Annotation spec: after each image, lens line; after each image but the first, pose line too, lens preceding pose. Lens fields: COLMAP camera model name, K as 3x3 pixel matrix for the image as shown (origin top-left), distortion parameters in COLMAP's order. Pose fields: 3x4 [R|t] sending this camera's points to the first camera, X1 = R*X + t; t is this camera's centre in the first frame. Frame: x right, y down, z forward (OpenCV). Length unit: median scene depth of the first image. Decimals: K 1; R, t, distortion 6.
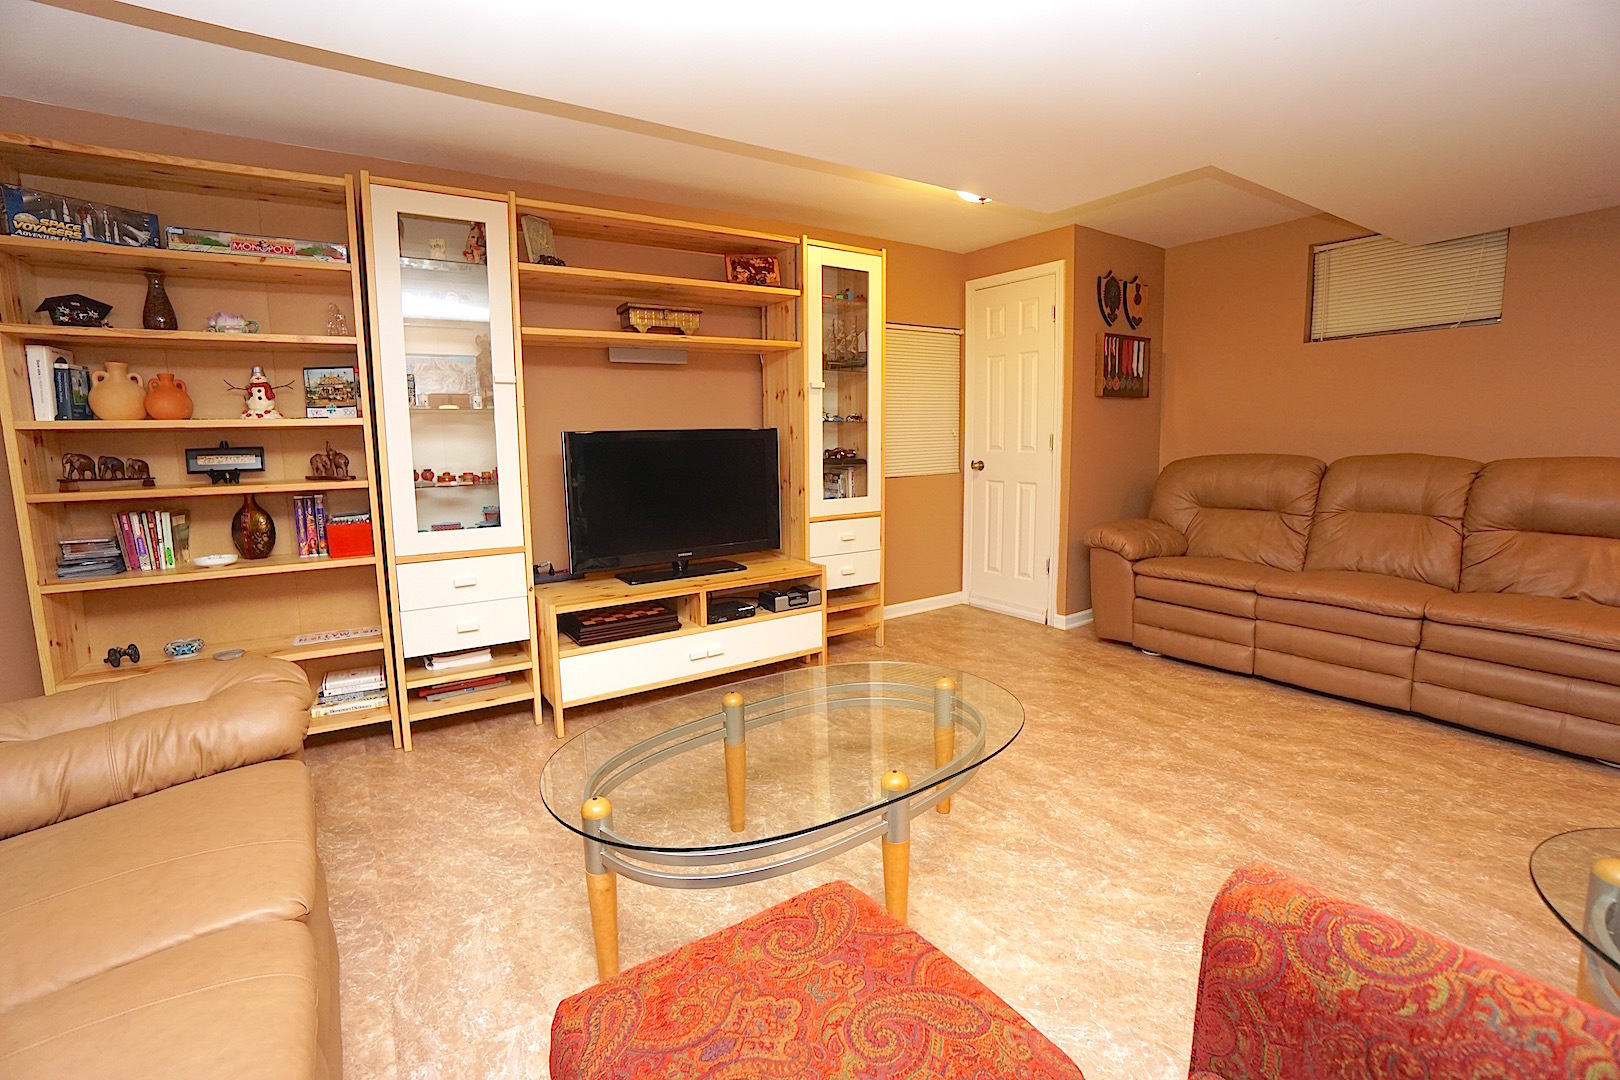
lens RADIAL K [[714.1, 0, 806.6], [0, 714.1, 529.6], [0, 0, 1]] dist [-0.065050, 0.023392]
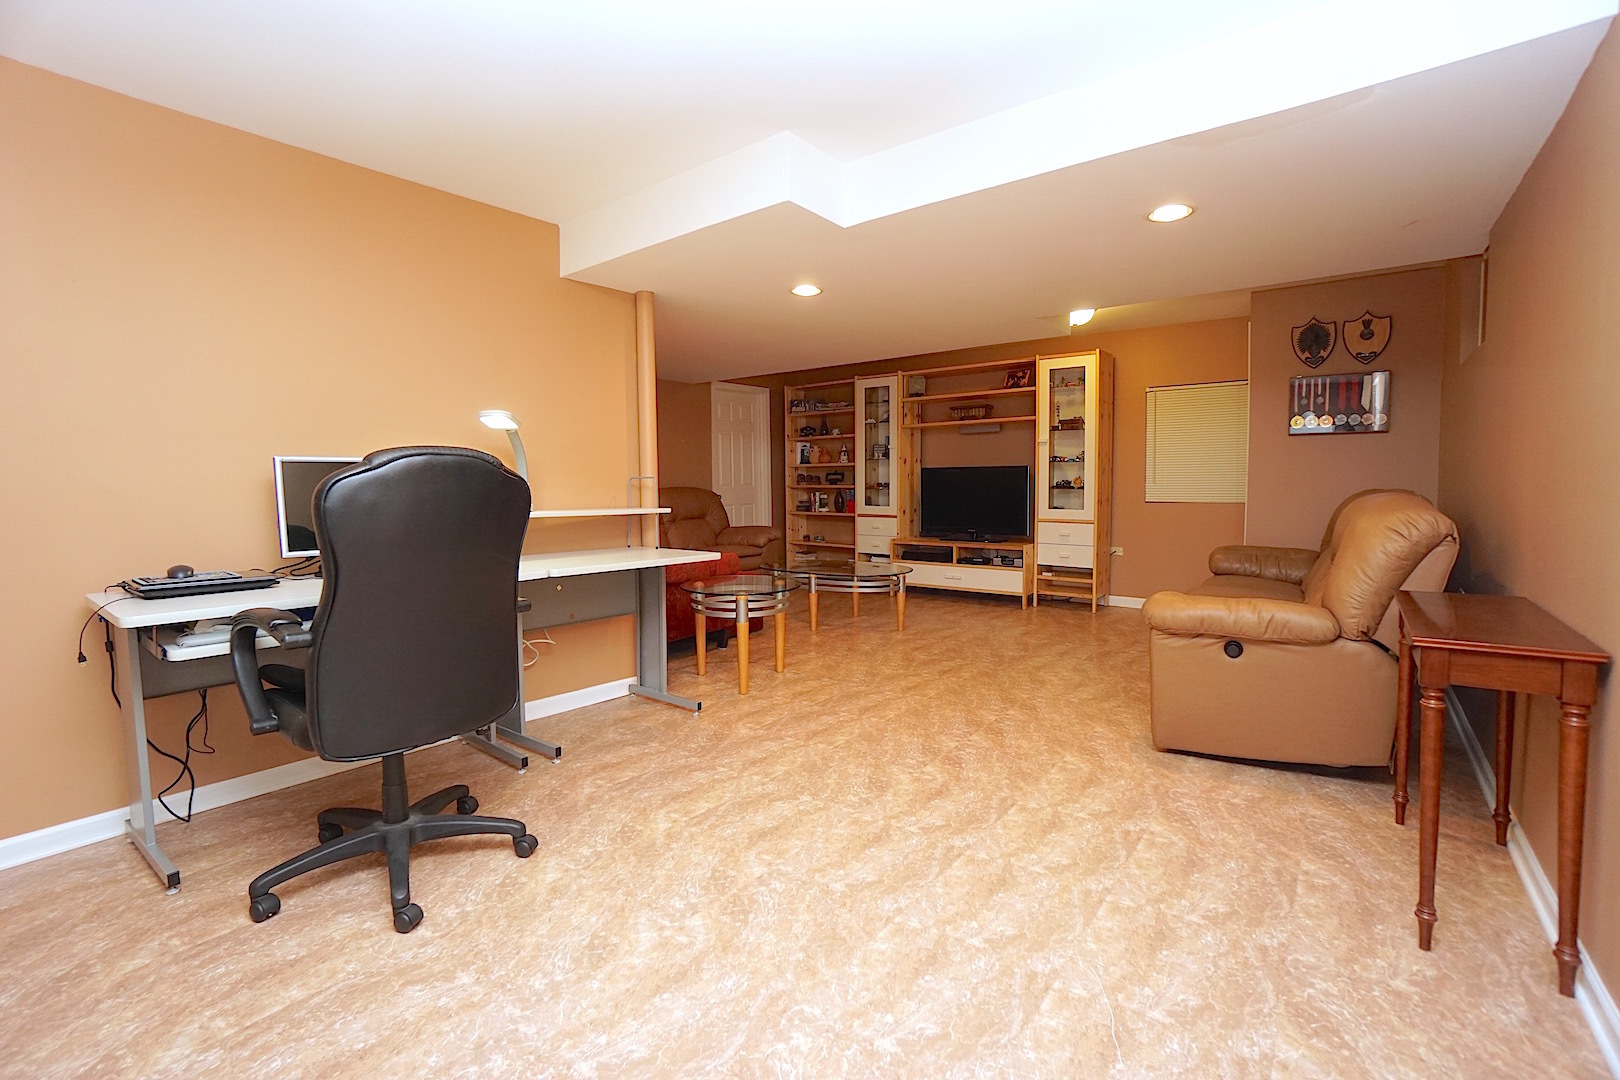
lens RADIAL K [[714.1, 0, 806.6], [0, 714.1, 529.6], [0, 0, 1]] dist [-0.065050, 0.023392]
pose [[0.320801, 0.084613, -0.943360, 1.437373], [-0.113294, 0.992279, 0.050474, -0.013078], [0.940346, 0.090685, 0.327910, -0.064503]]
